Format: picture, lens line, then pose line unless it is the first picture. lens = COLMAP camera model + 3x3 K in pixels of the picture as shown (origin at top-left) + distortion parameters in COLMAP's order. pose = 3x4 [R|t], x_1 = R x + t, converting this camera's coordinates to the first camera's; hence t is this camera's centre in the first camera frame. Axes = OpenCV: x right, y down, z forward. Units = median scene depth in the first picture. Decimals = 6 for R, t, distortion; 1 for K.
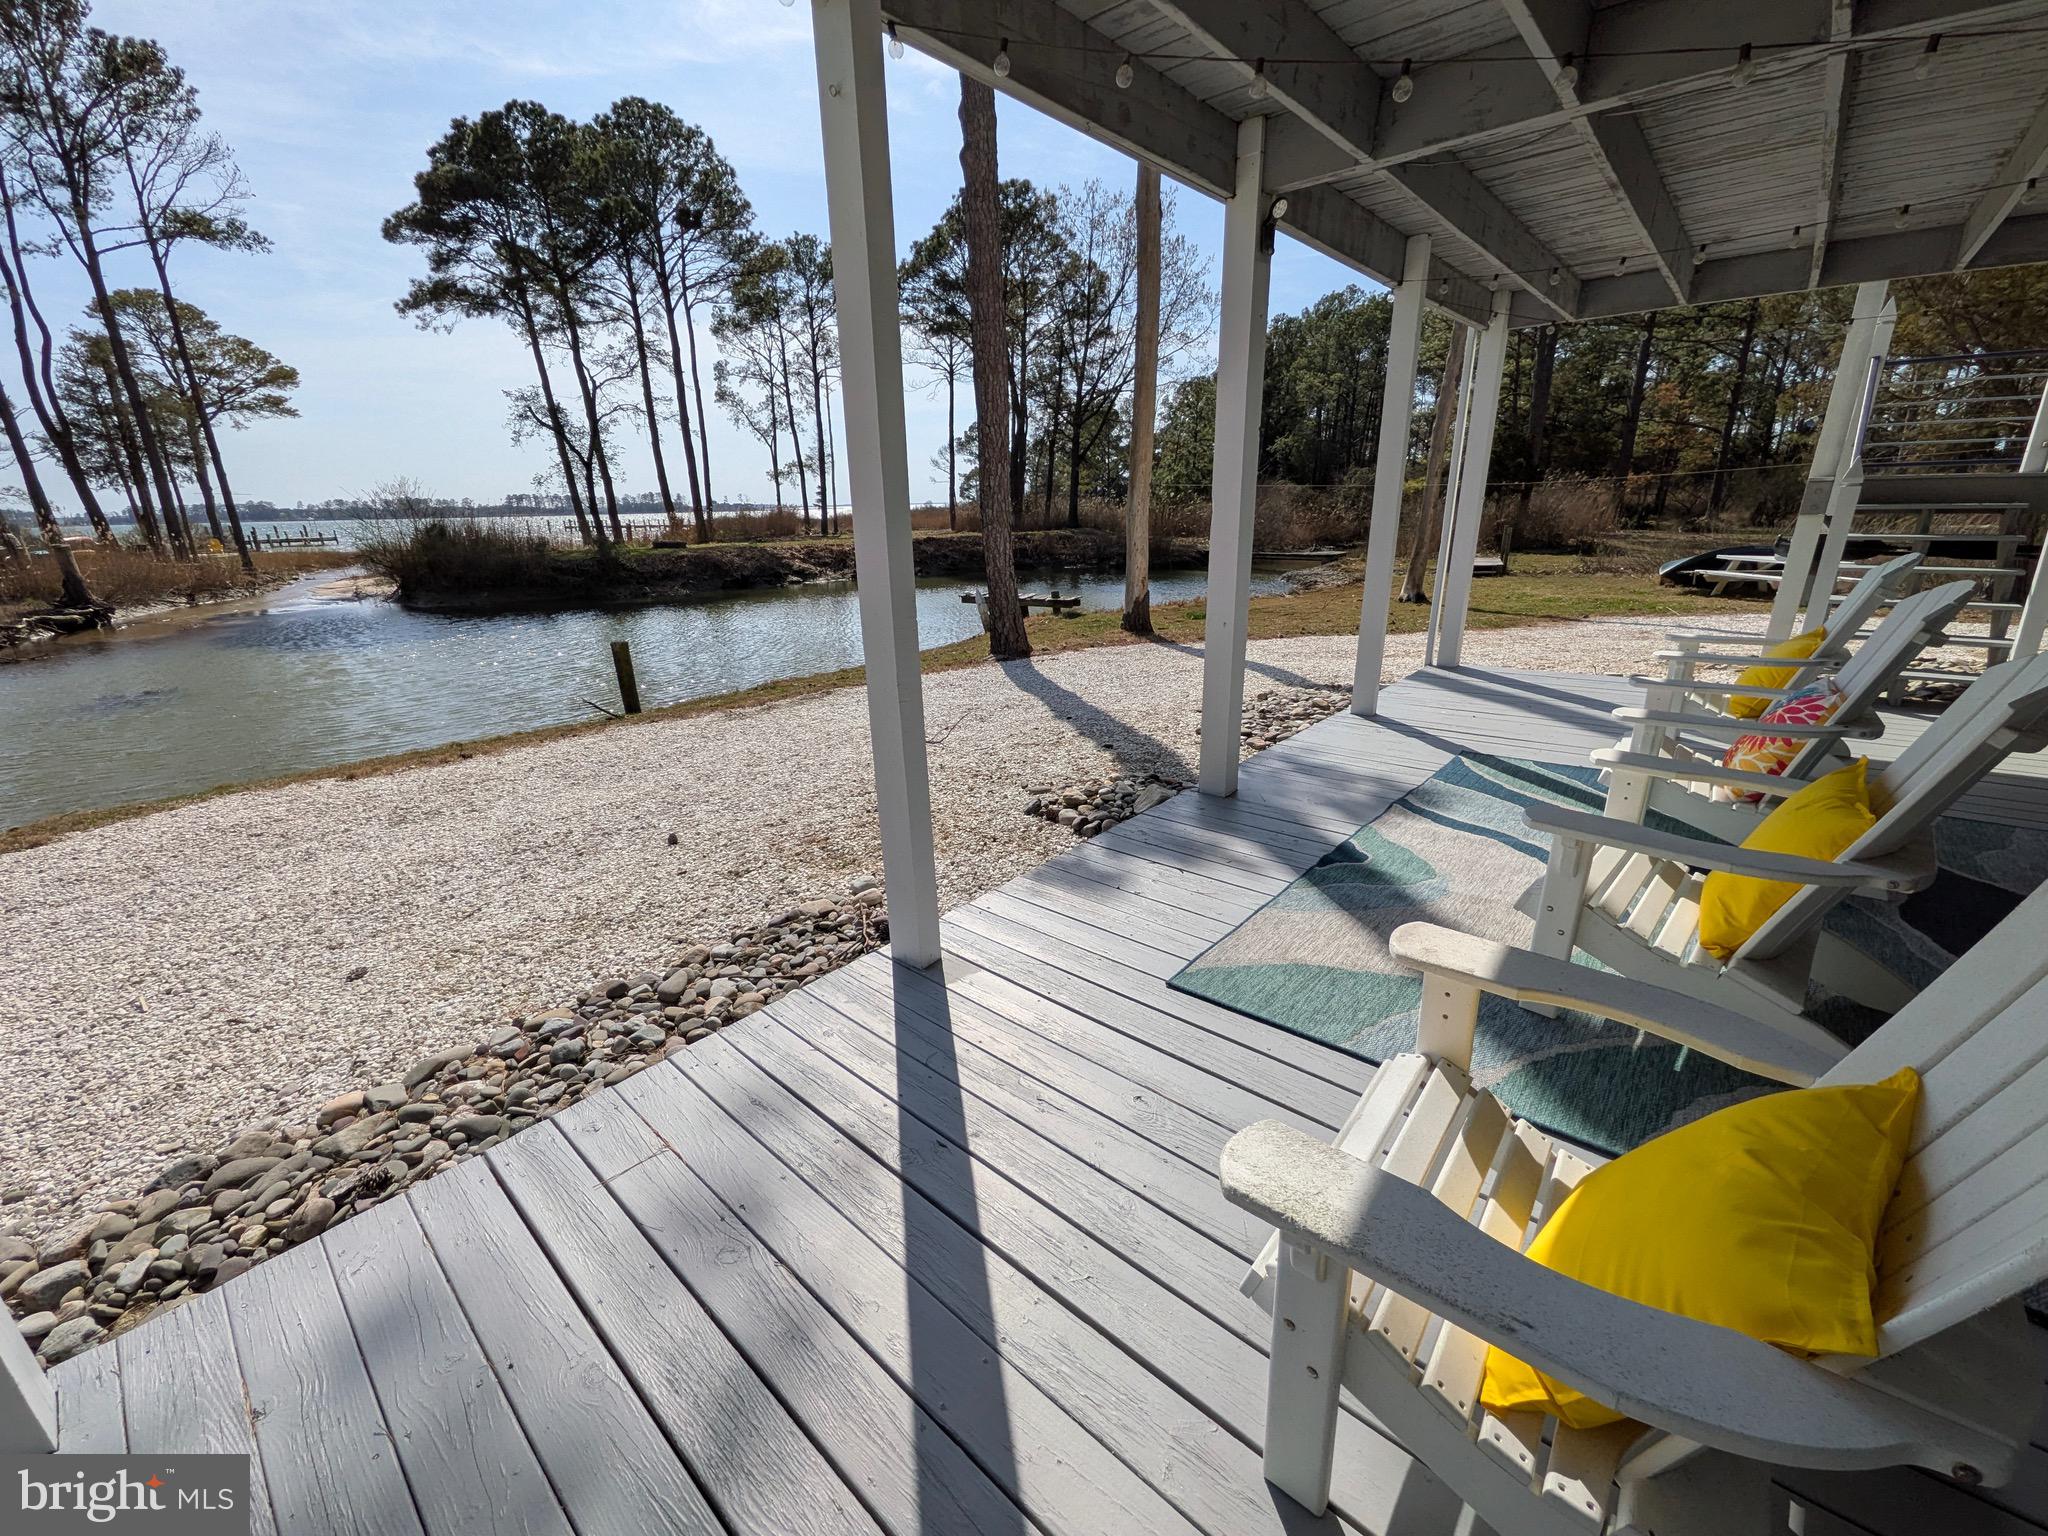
lens RADIAL K [[800.6, 0, 1018.2], [0, 800.6, 759.6], [0, 0, 1]] dist [0.018196, -0.005382]
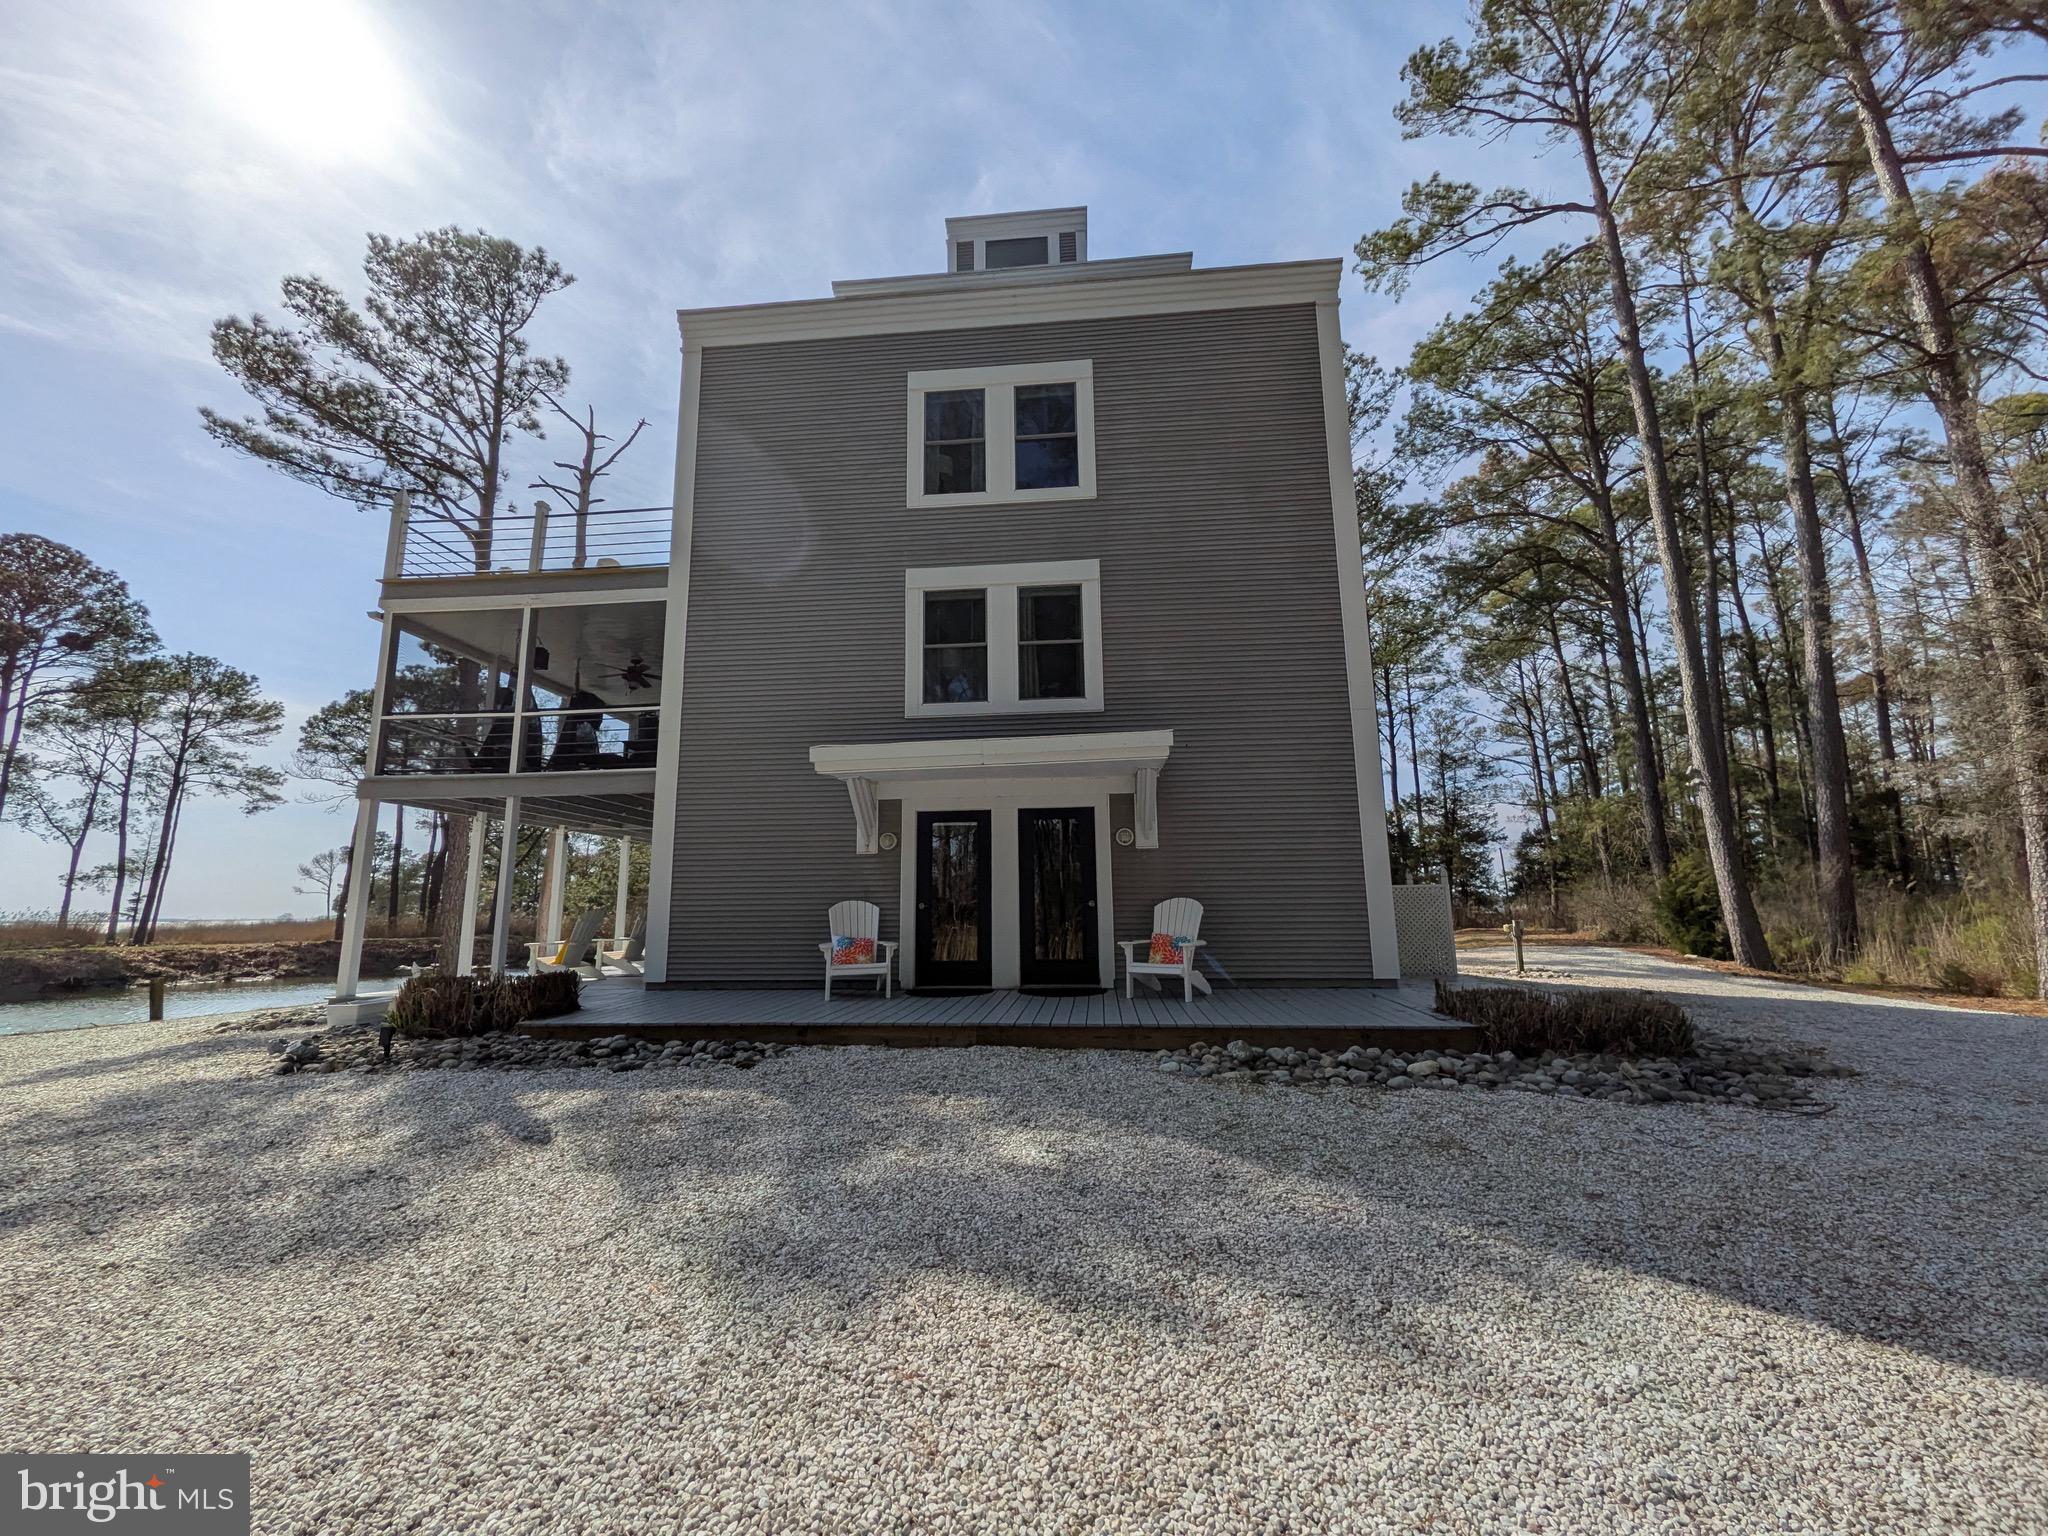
lens RADIAL K [[800.6, 0, 1017.6], [0, 800.6, 761.6], [0, 0, 1]] dist [0.018196, -0.005382]
pose [[0.803265, 0.122974, 0.582788, -0.018506], [0.174244, 0.887133, -0.427357, 0.076426], [-0.569565, 0.444828, 0.691176, -0.215753]]
